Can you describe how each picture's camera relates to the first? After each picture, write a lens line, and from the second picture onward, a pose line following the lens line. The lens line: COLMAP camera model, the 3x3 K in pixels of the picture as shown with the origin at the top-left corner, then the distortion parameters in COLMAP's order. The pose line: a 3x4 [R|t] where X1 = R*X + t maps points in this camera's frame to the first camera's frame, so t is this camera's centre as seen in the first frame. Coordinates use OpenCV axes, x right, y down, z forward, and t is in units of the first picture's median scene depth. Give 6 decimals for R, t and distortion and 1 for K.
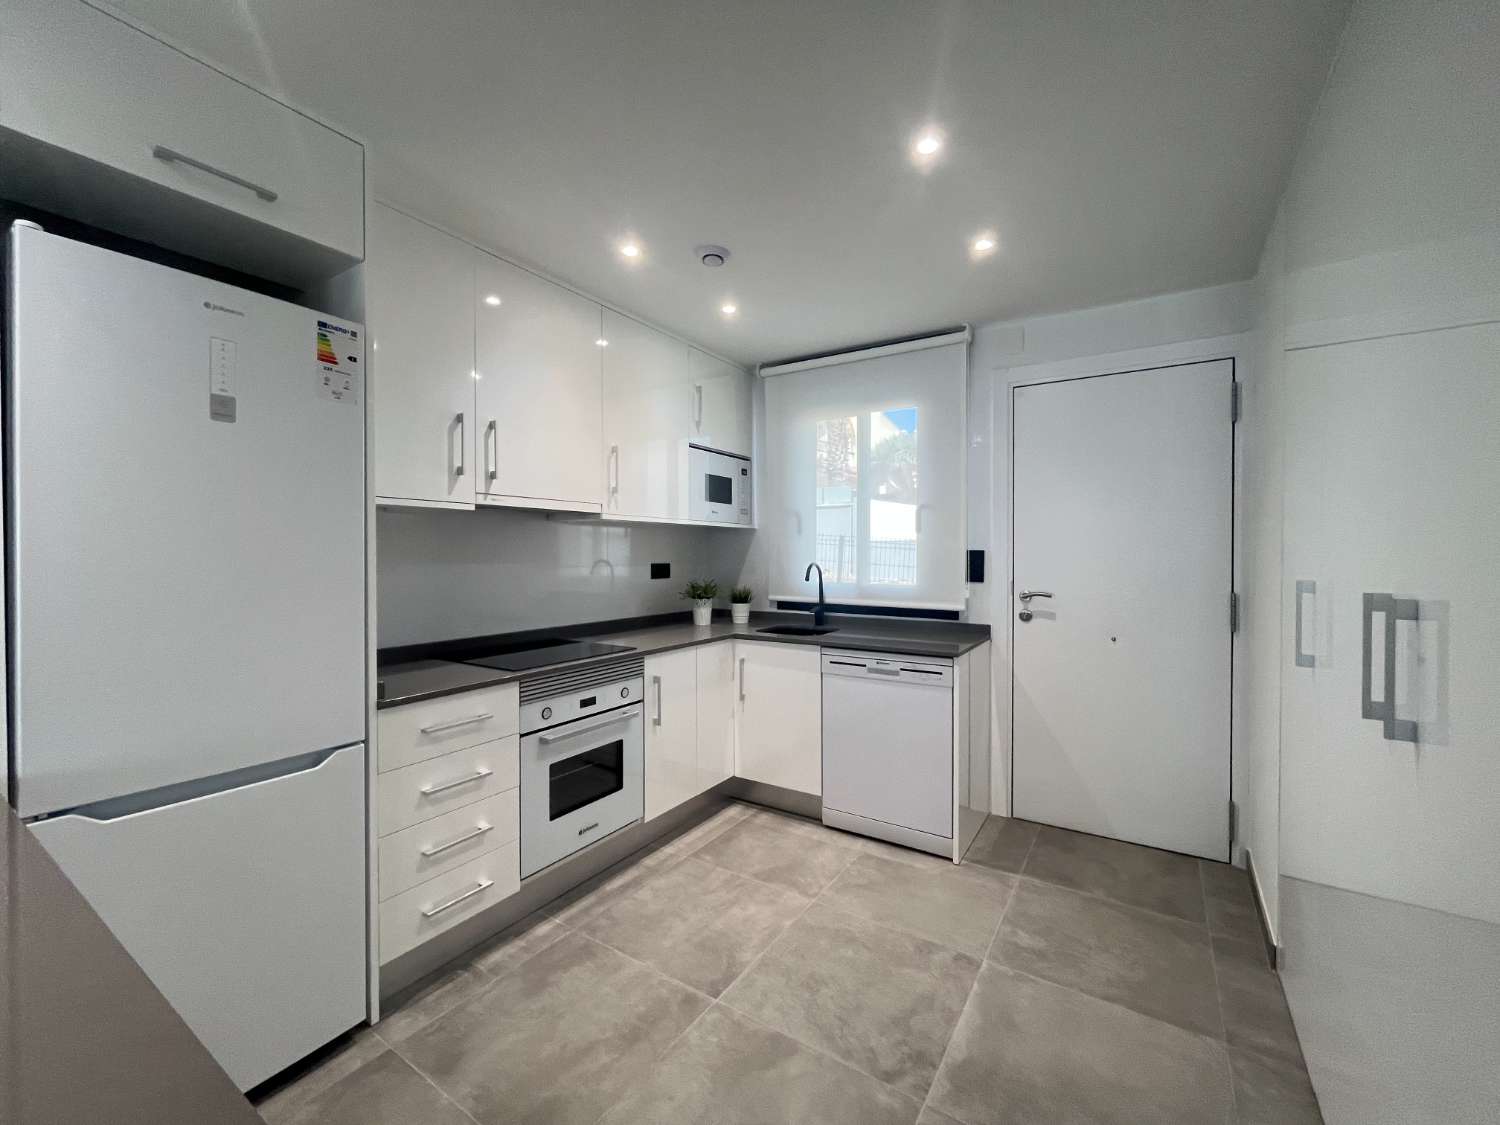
lens RADIAL K [[609.9, 0, 747.8], [0, 609.9, 561.5], [0, 0, 1]] dist [-0.001439, -0.000330]
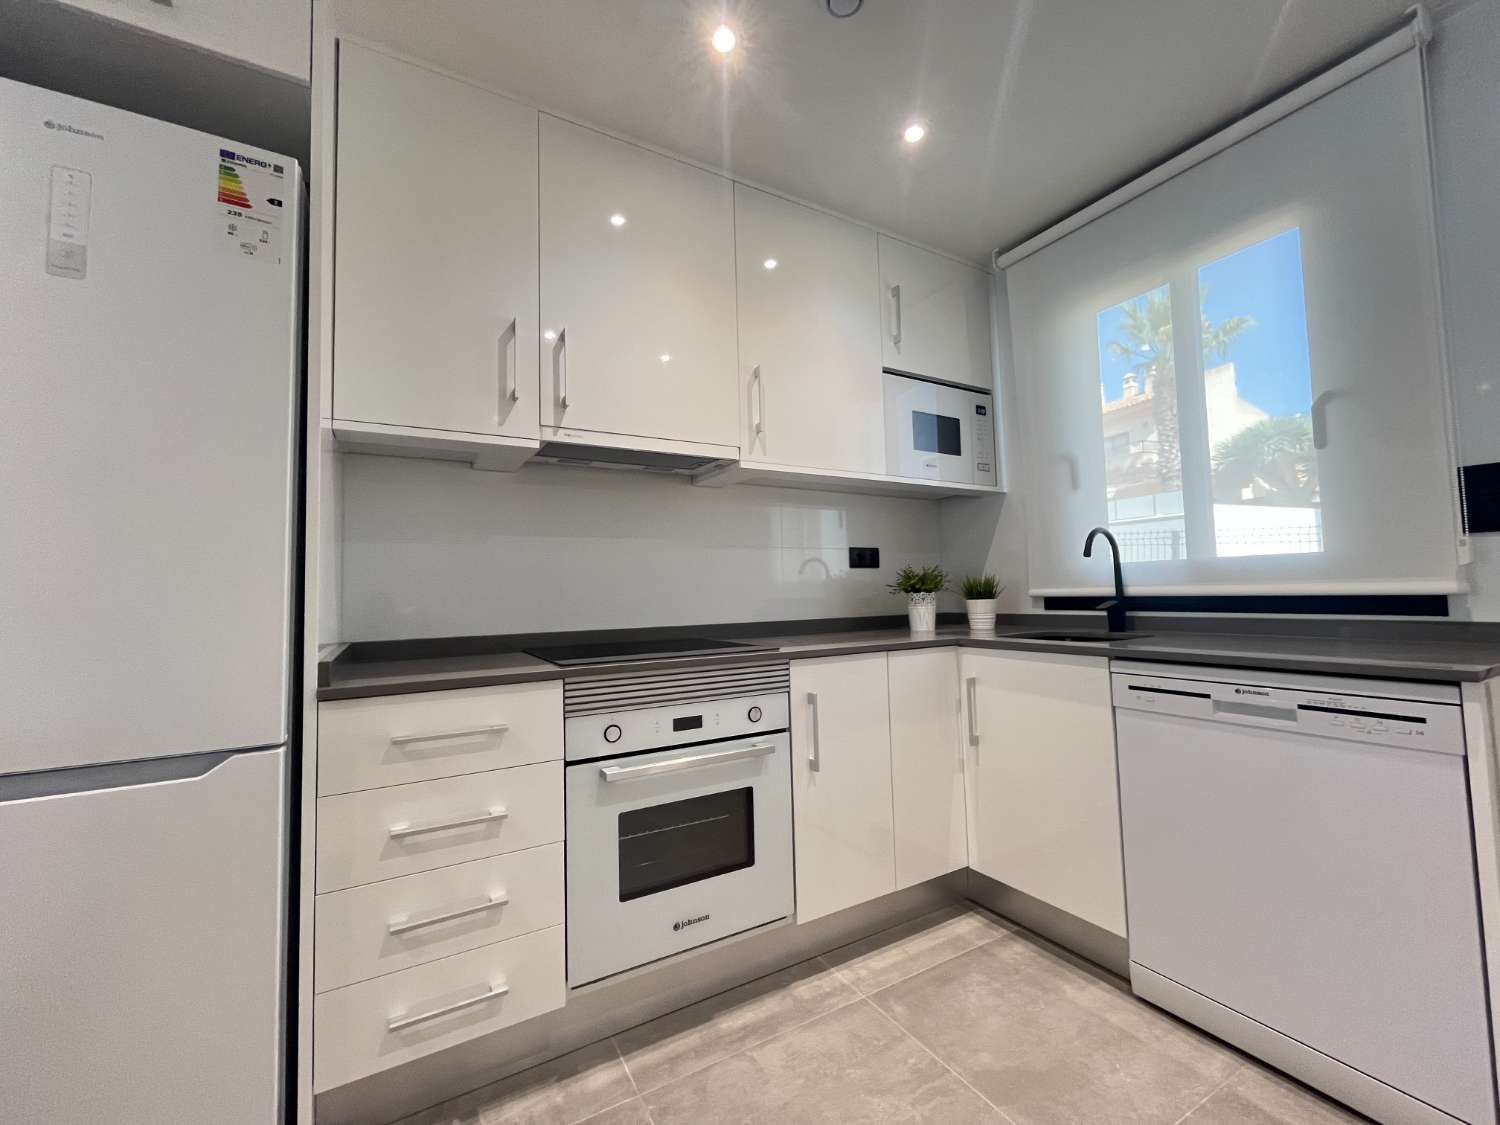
lens RADIAL K [[609.9, 0, 748.3], [0, 609.9, 559.8], [0, 0, 1]] dist [-0.001439, -0.000330]
pose [[0.888753, -0.046840, -0.455988, 0.089258], [0.018224, 0.997590, -0.066955, 0.084485], [0.458025, 0.051197, 0.887464, 0.368900]]
